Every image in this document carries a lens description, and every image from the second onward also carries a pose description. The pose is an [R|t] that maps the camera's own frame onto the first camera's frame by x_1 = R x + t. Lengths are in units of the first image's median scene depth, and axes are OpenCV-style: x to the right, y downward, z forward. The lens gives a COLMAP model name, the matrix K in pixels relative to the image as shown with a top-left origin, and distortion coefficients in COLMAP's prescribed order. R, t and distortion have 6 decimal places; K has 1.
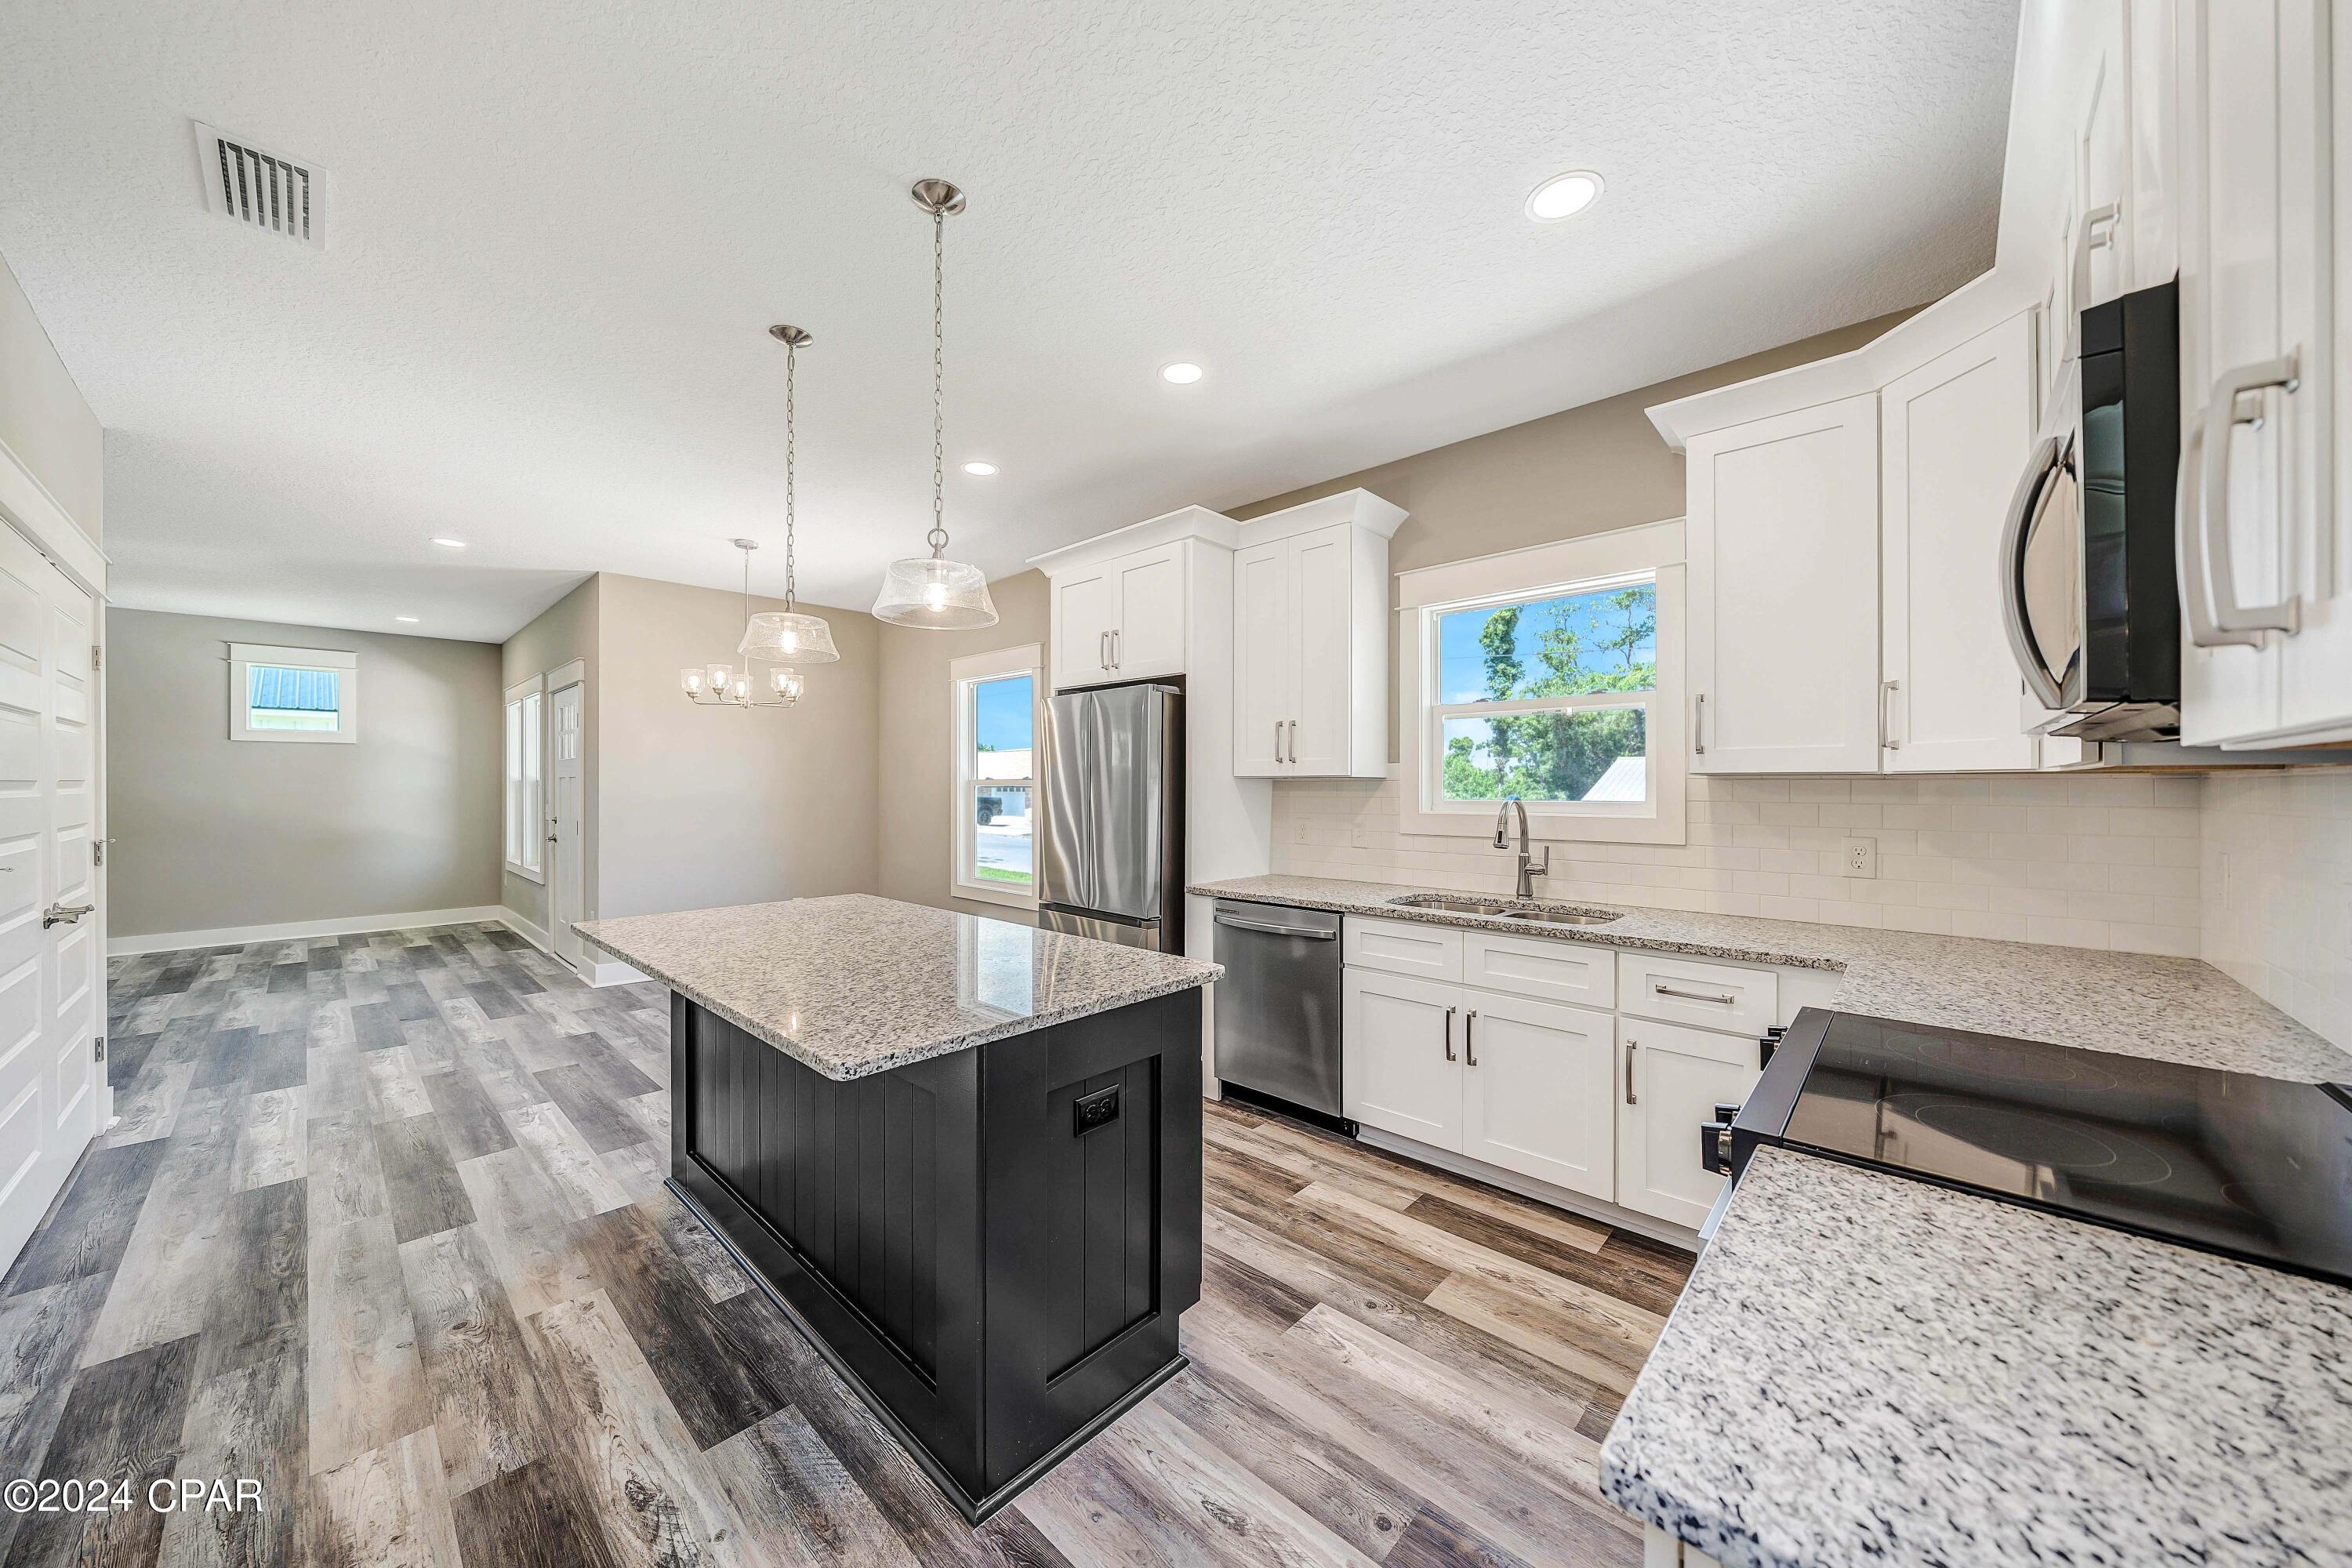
lens RADIAL K [[818.6, 0, 1160.0], [0, 818.6, 781.4], [0, 0, 1]] dist [-0.001660, 0.000047]
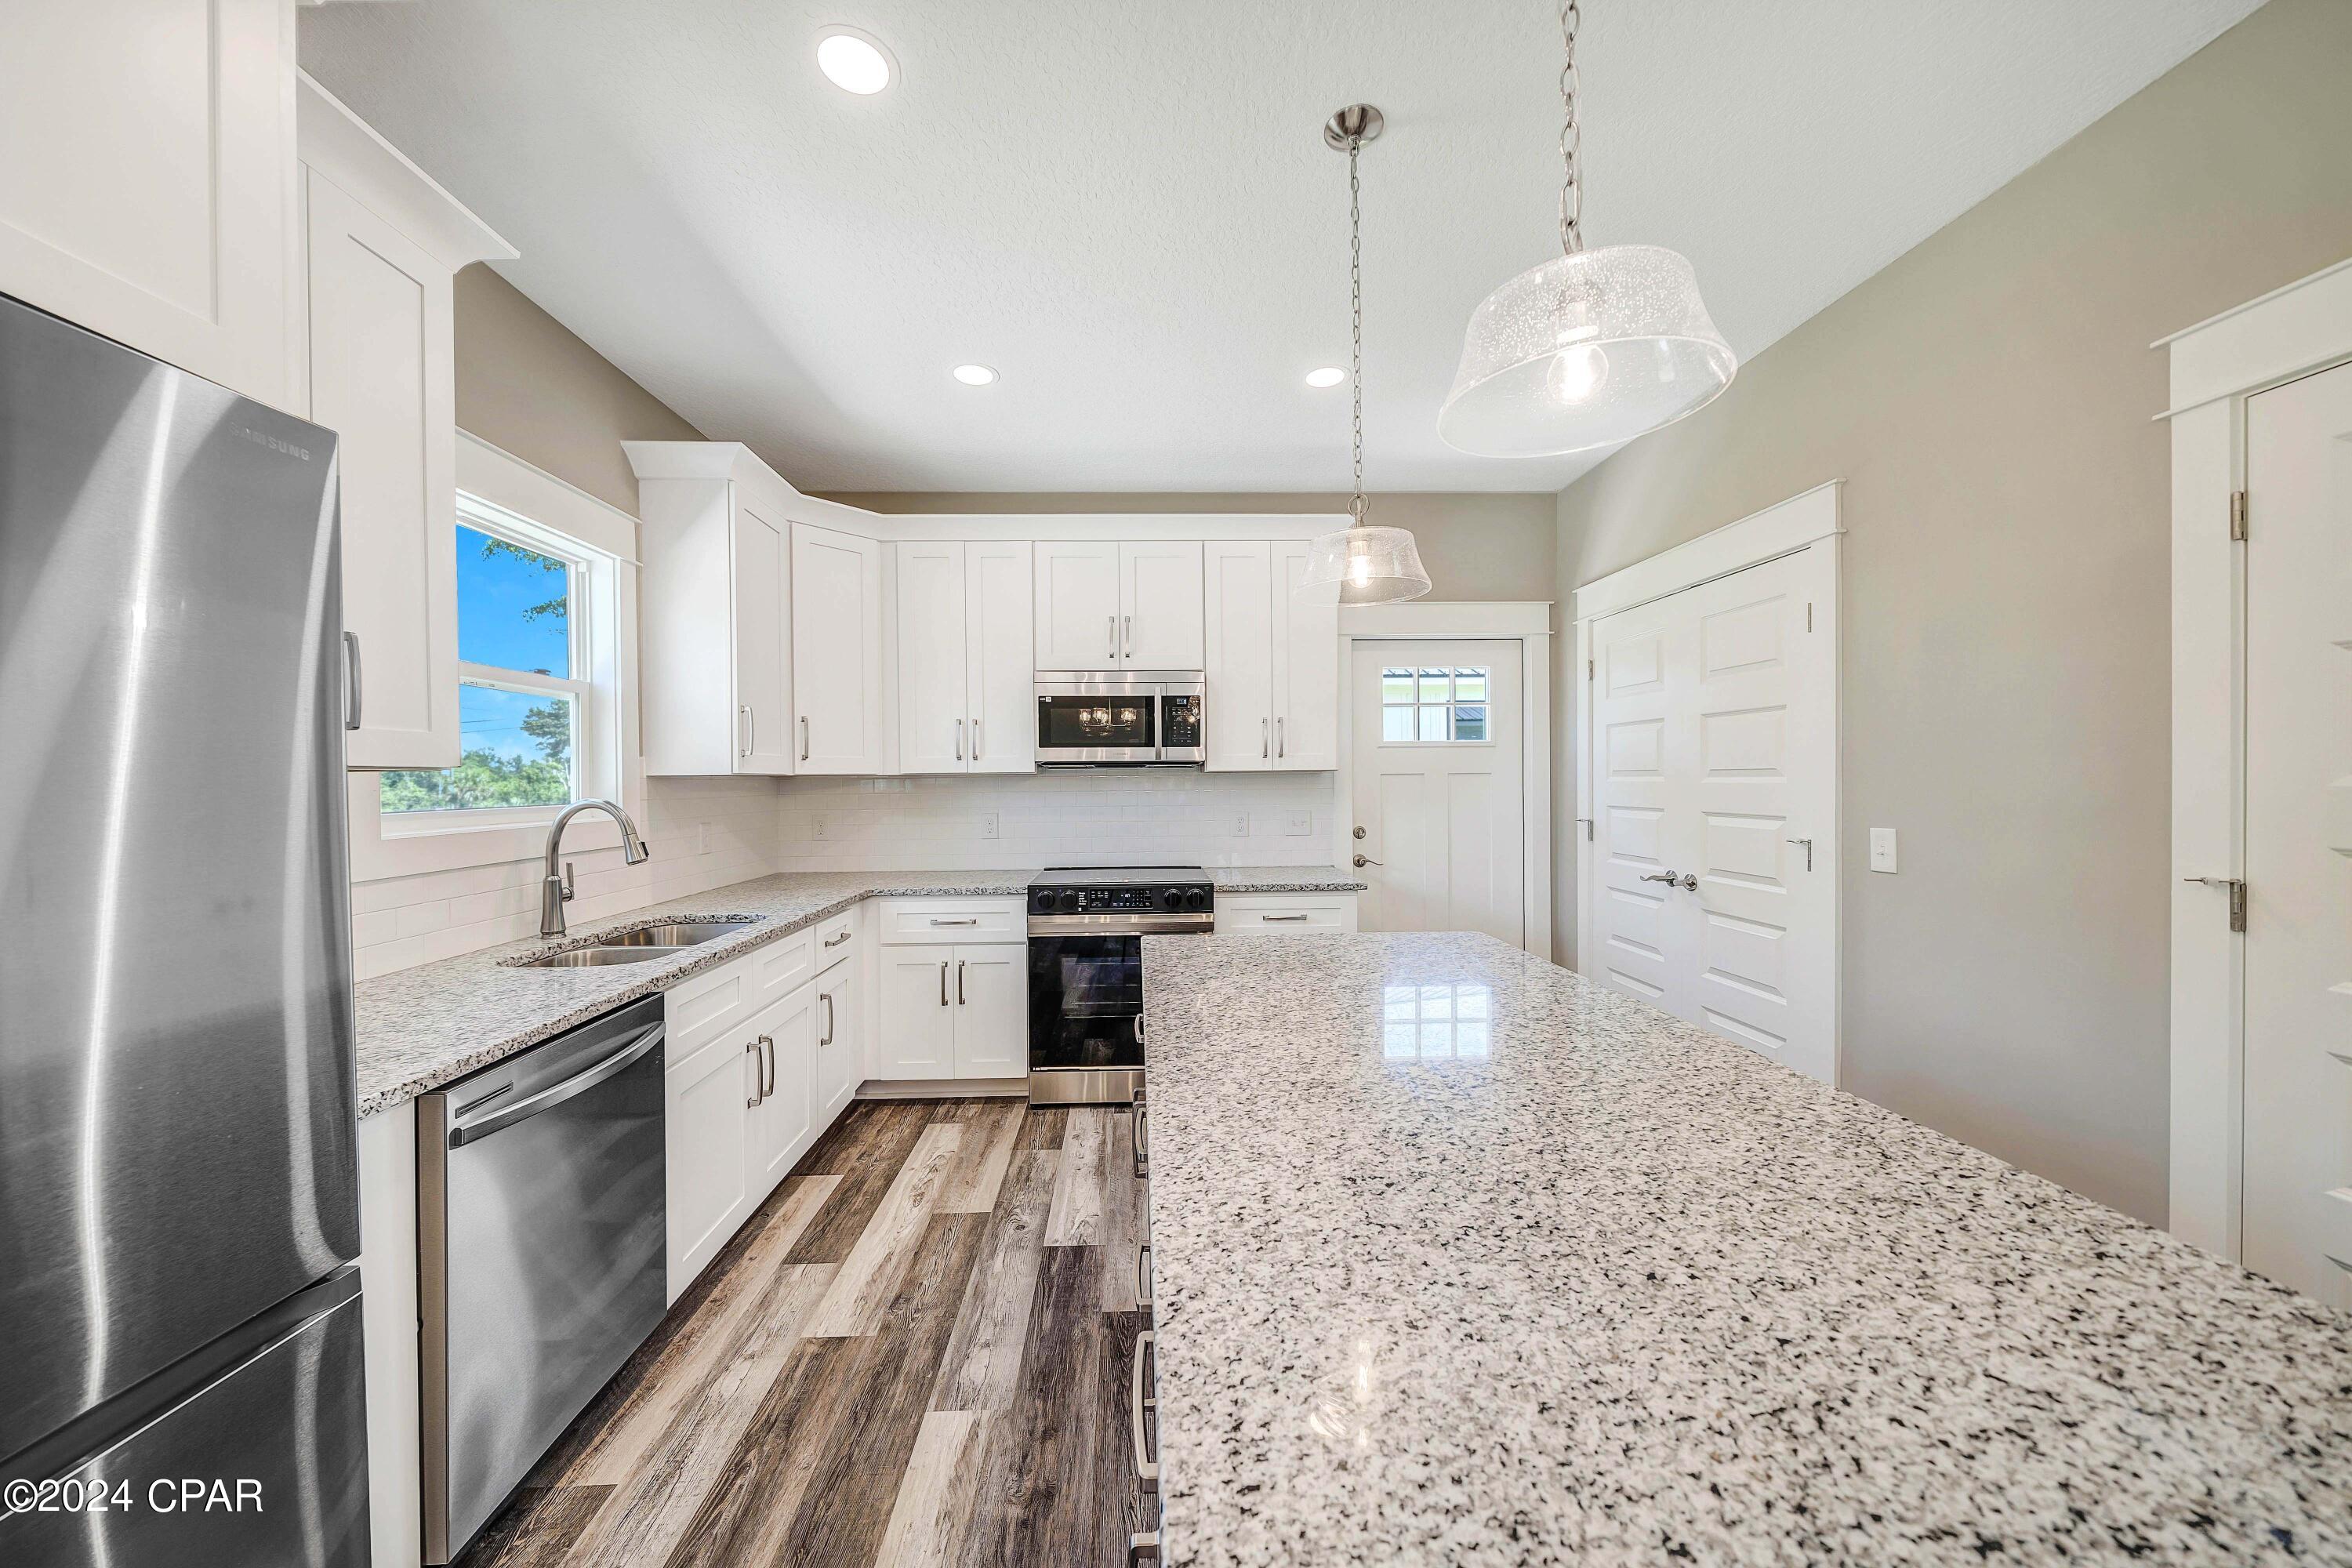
lens RADIAL K [[818.6, 0, 1160.0], [0, 818.6, 781.4], [0, 0, 1]] dist [-0.001660, 0.000047]
pose [[-0.715422, 0.003618, 0.698683, -0.436056], [0.005255, 0.999986, 0.000203, 0.004125], [-0.698673, 0.003816, -0.715431, 1.054823]]
